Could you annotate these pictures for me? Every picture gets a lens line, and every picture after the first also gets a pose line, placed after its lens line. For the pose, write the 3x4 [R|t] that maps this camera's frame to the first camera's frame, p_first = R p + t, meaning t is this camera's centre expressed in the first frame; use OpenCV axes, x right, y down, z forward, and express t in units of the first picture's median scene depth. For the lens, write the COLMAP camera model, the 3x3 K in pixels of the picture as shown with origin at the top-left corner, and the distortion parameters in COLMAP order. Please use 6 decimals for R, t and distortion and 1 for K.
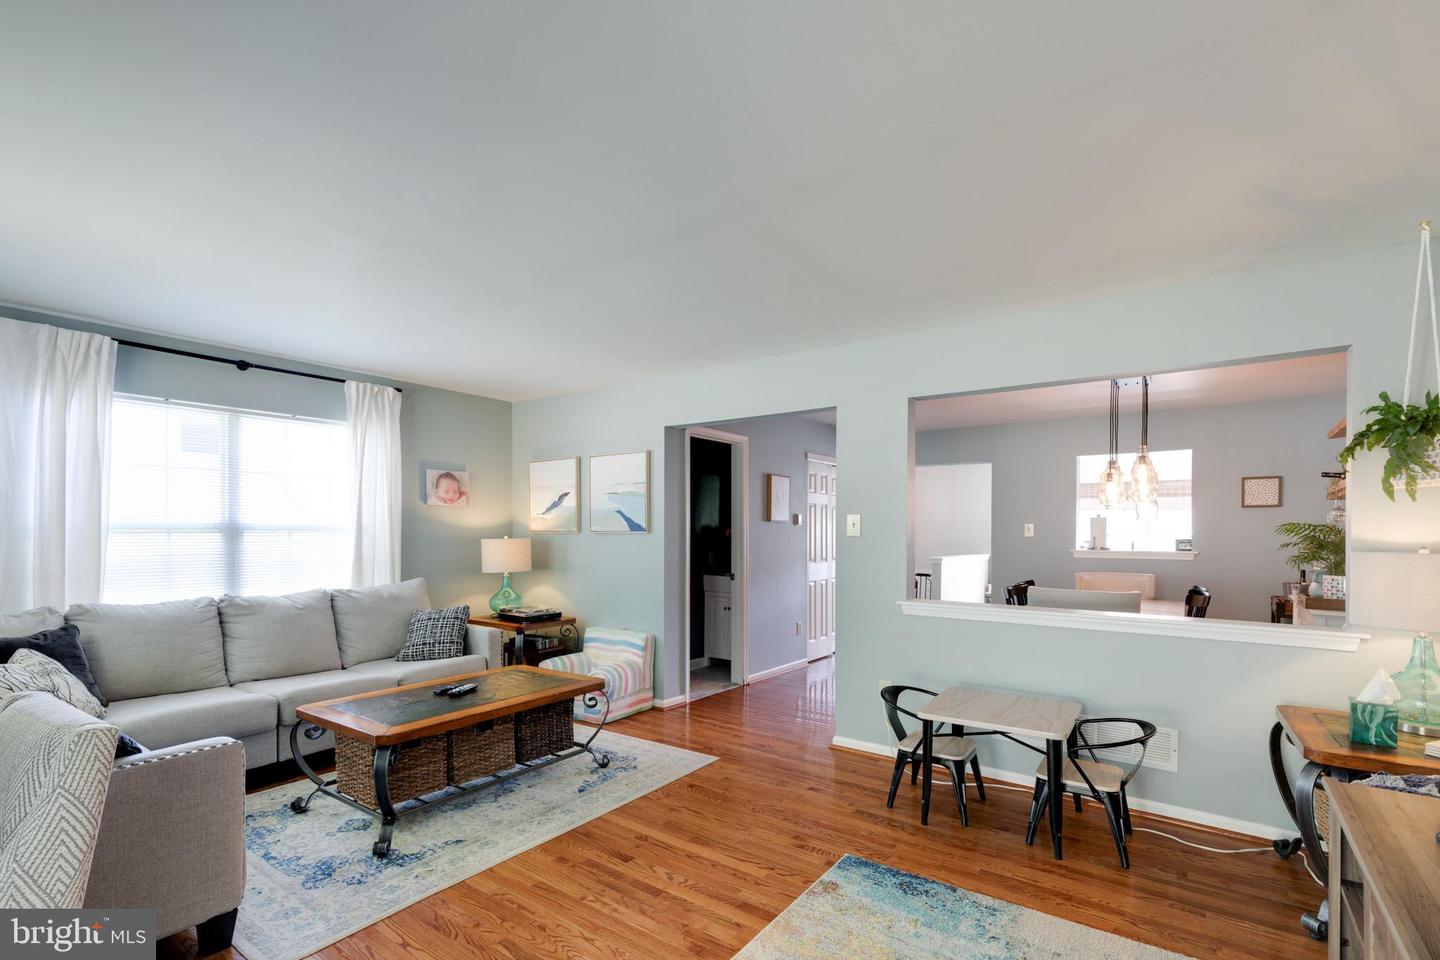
lens RADIAL K [[660.1, 0, 724.0], [0, 660.1, 532.4], [0, 0, 1]] dist [-0.000241, -0.000094]
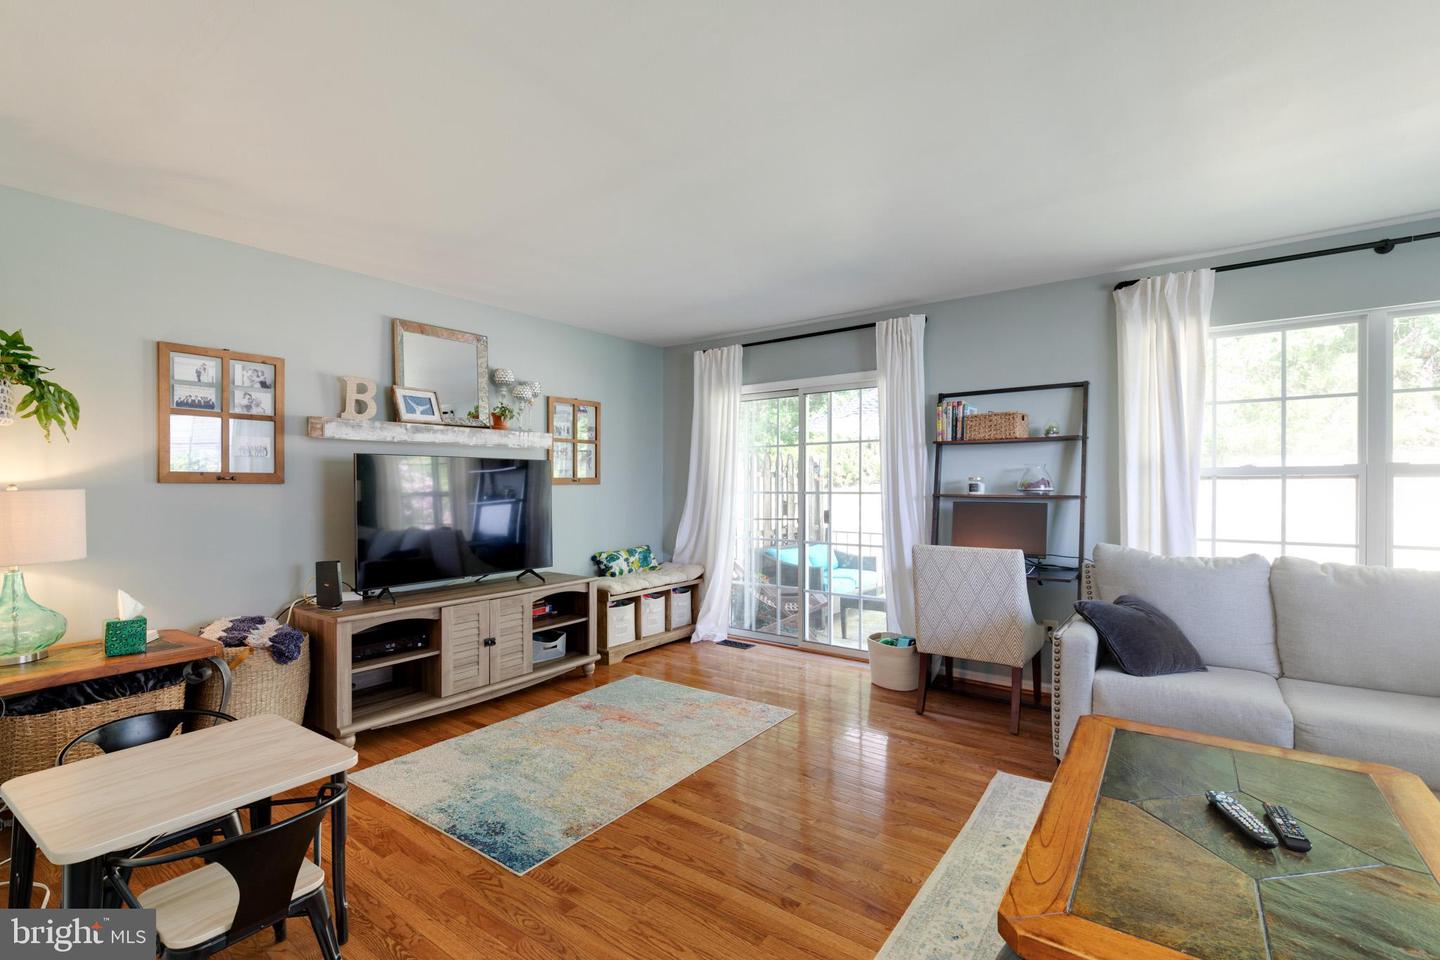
lens RADIAL K [[647.0, 0, 720.0], [0, 647.0, 480.0], [0, 0, 1]] dist [0.010659, -0.000221]
pose [[-0.999996, -0.001994, 0.002049, -0.040869], [-0.002011, 0.999964, -0.008187, 0.014628], [-0.002032, -0.008191, -0.999964, 1.360770]]
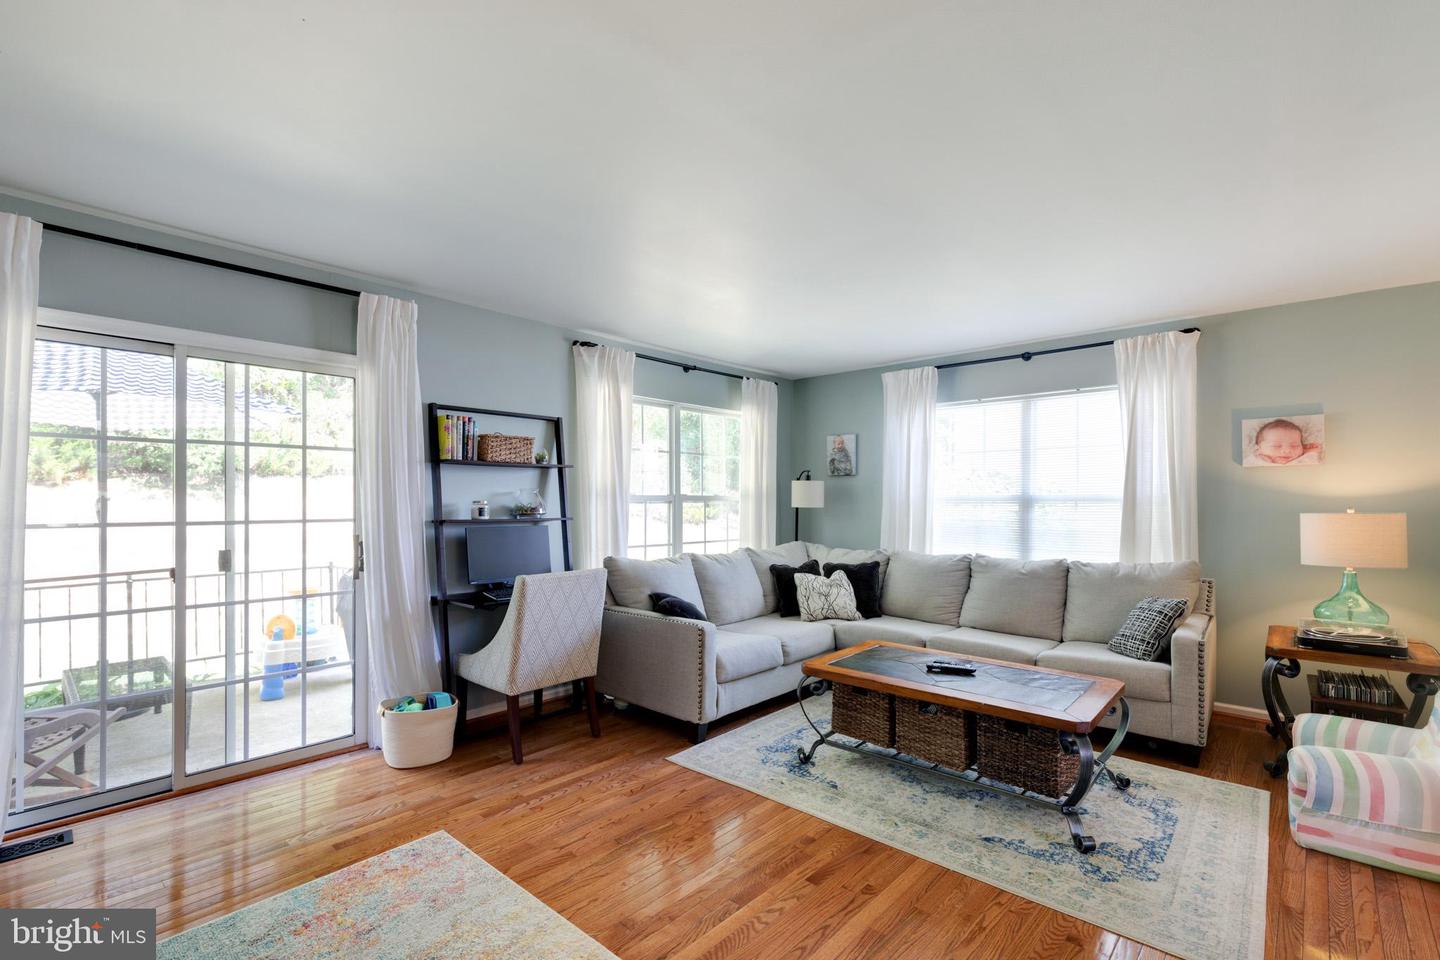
lens RADIAL K [[650.7, 0, 723.0], [0, 650.7, 495.9], [0, 0, 1]] dist [0.012381, 0.000110]
pose [[-0.101112, -0.011505, -0.994809, 0.541005], [-0.002975, 0.999932, -0.011262, 0.002434], [0.994871, 0.001821, -0.101139, 0.726289]]
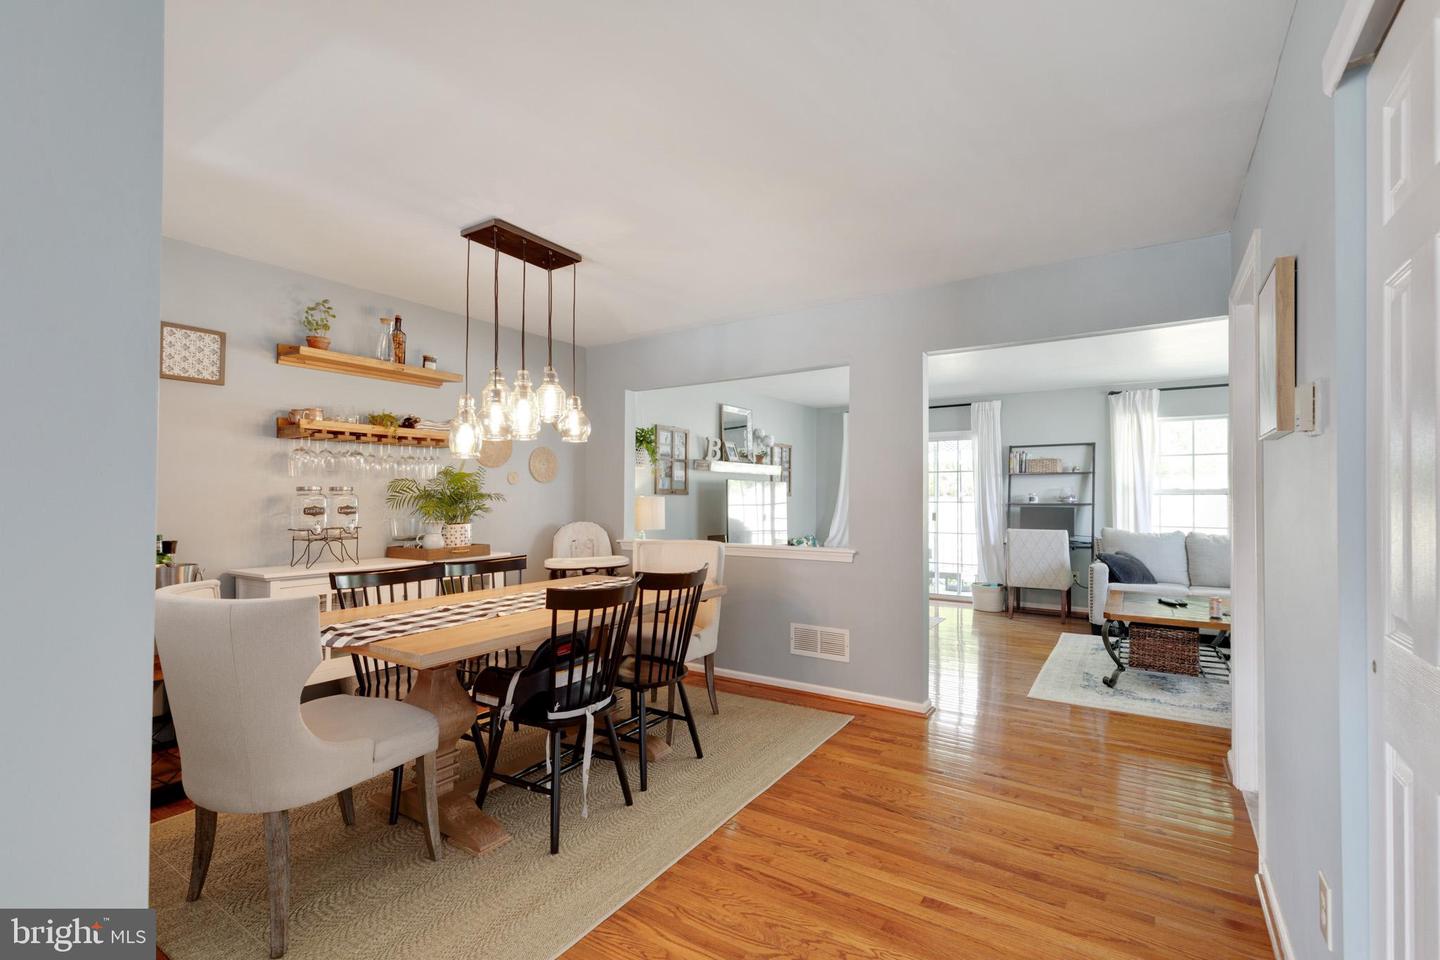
lens RADIAL K [[647.0, 0, 720.0], [0, 647.0, 480.0], [0, 0, 1]] dist [0.010659, -0.000221]
pose [[-0.998917, -0.008160, -0.045816, 0.595078], [-0.006837, 0.999558, -0.028948, 0.023559], [0.046032, -0.028603, -0.998530, 2.225093]]
